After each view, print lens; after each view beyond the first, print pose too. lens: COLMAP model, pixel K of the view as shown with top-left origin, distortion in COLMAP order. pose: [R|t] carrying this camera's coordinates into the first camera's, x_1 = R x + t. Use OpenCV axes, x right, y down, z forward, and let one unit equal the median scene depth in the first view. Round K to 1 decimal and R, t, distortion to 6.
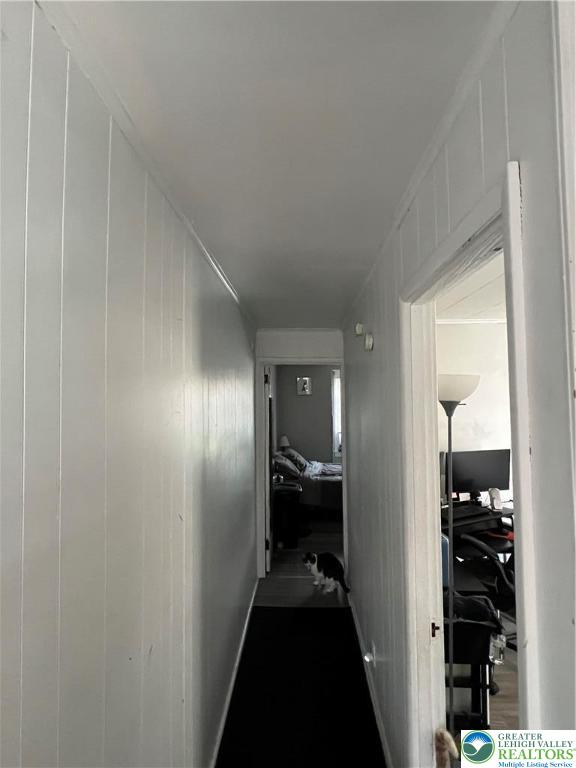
lens RADIAL K [[412.4, 0, 288.6], [0, 412.4, 385.2], [0, 0, 1]] dist [-0.001061, 0.000052]
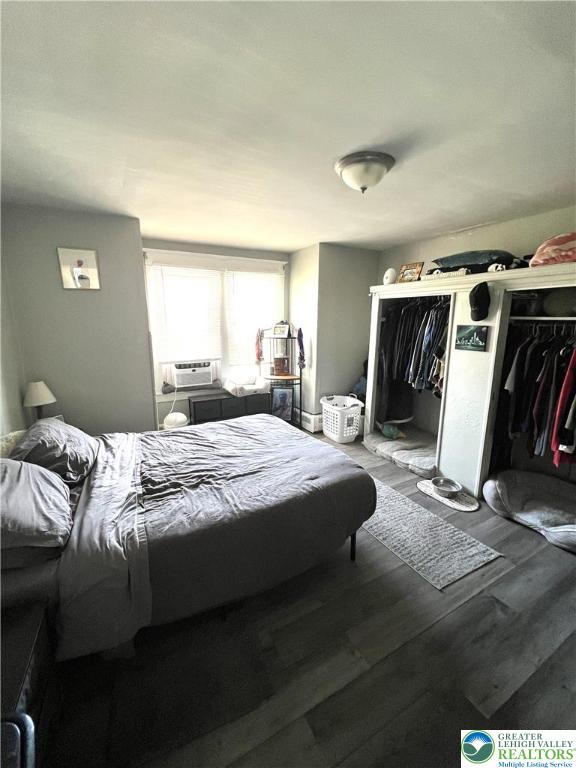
lens RADIAL K [[316.0, 0, 284.7], [0, 316.0, 380.5], [0, 0, 1]] dist [-0.001237, -0.000042]
pose [[0.859140, -0.074933, 0.506224, 0.044636], [-0.044338, 0.974602, 0.219511, 0.035772], [-0.509816, -0.211036, 0.833997, 0.577500]]
